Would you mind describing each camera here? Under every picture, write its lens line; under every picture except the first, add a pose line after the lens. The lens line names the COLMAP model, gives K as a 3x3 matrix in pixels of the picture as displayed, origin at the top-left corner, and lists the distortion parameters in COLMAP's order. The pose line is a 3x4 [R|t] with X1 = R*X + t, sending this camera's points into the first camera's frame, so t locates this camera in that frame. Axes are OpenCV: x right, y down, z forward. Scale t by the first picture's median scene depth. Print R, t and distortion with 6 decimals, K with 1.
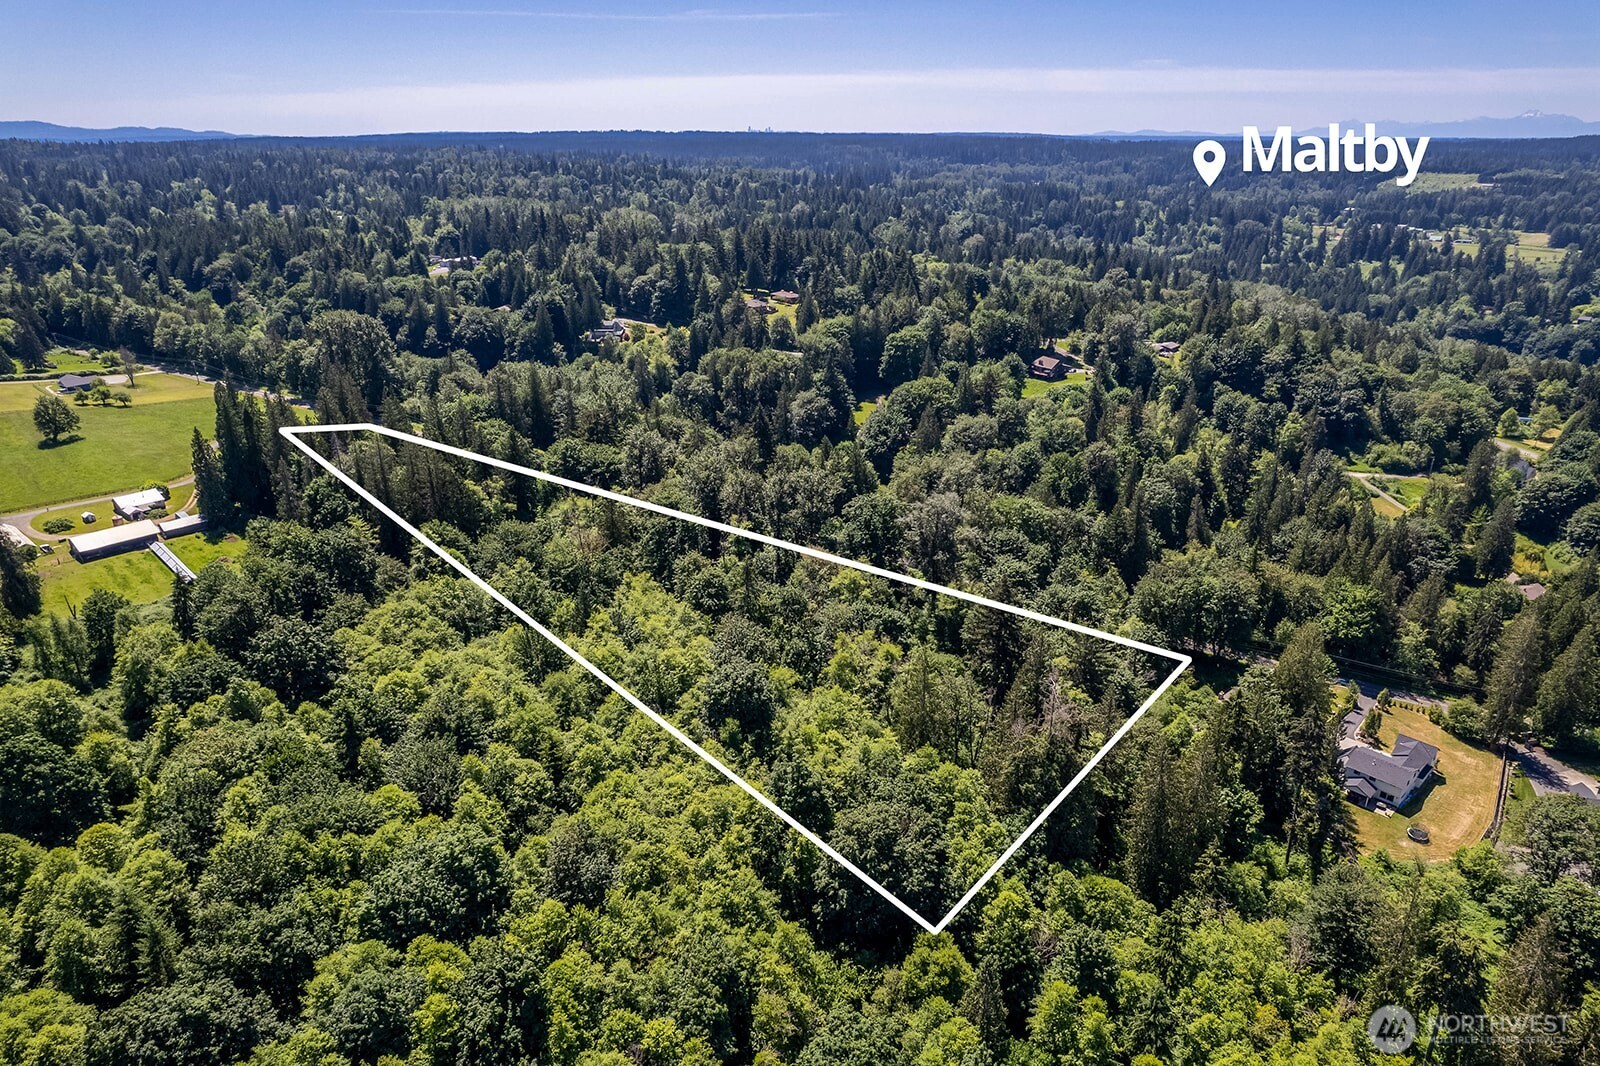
lens RADIAL K [[1018.3, 0, 801.9], [0, 1018.3, 541.1], [0, 0, 1]] dist [-0.078454, 0.064239]
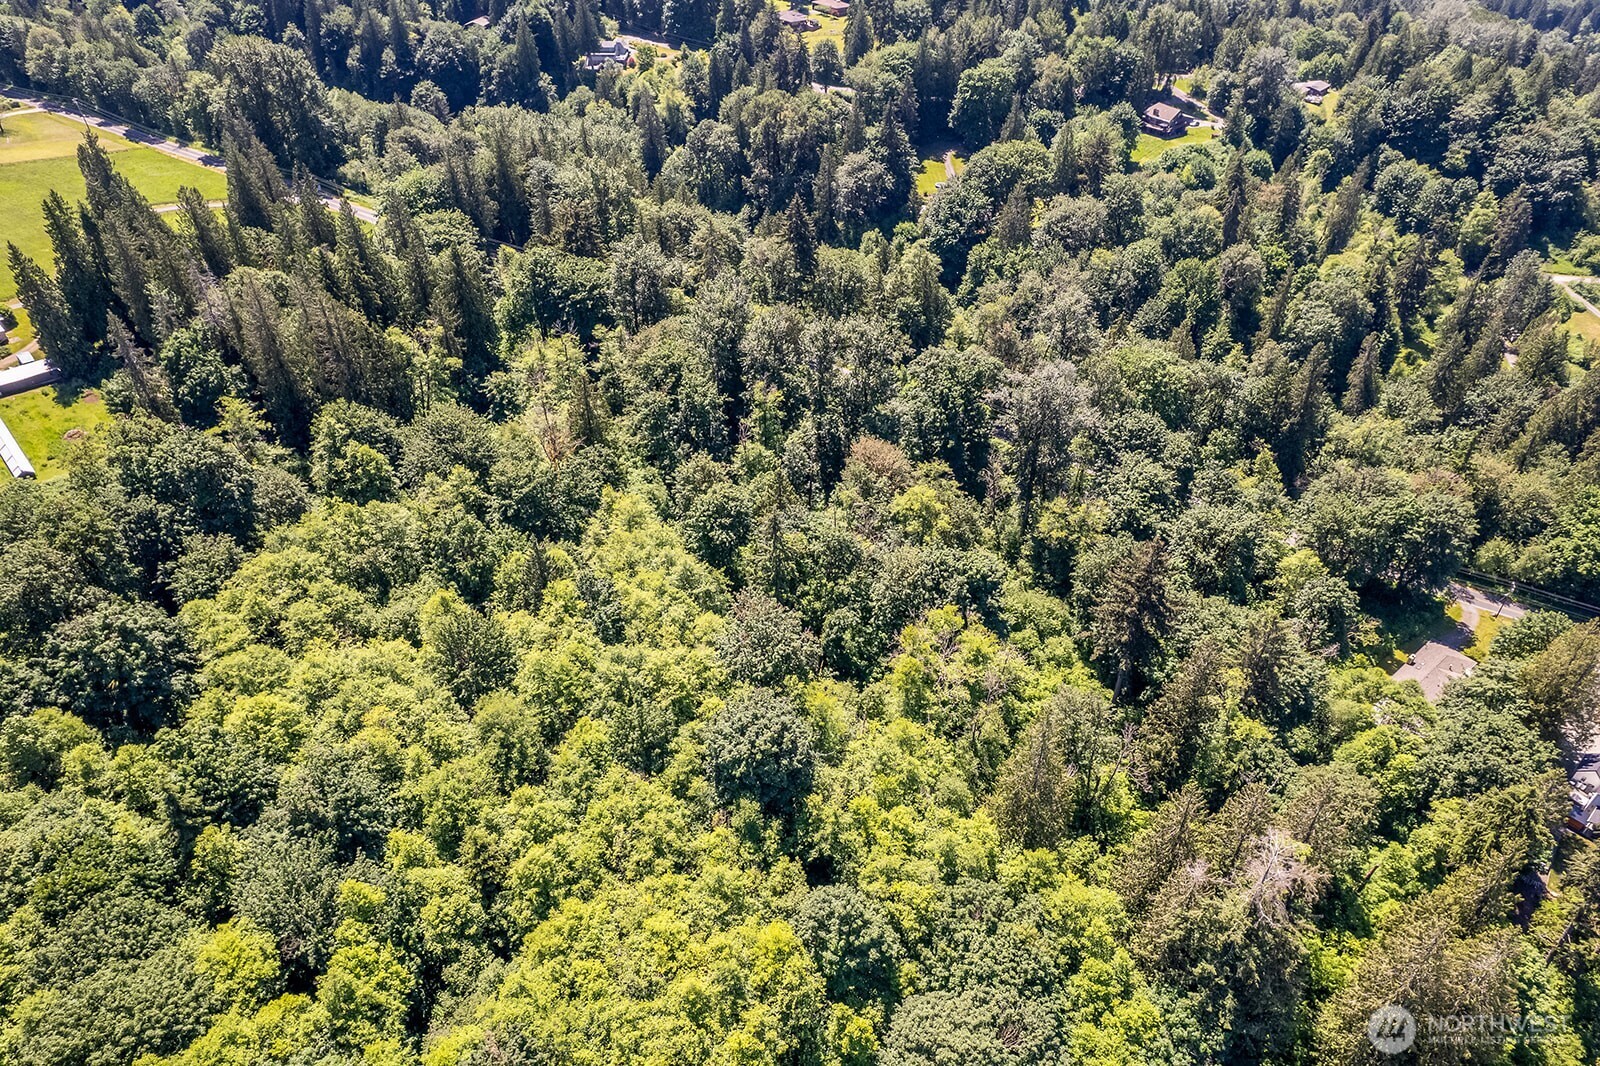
lens RADIAL K [[993.6, 0, 800.4], [0, 993.6, 512.8], [0, 0, 1]] dist [-0.094872, 0.083368]
pose [[0.999247, 0.025735, -0.029028, -0.010264], [-0.016946, 0.962675, 0.270129, -0.086898], [0.034897, -0.269434, 0.962387, 0.206413]]
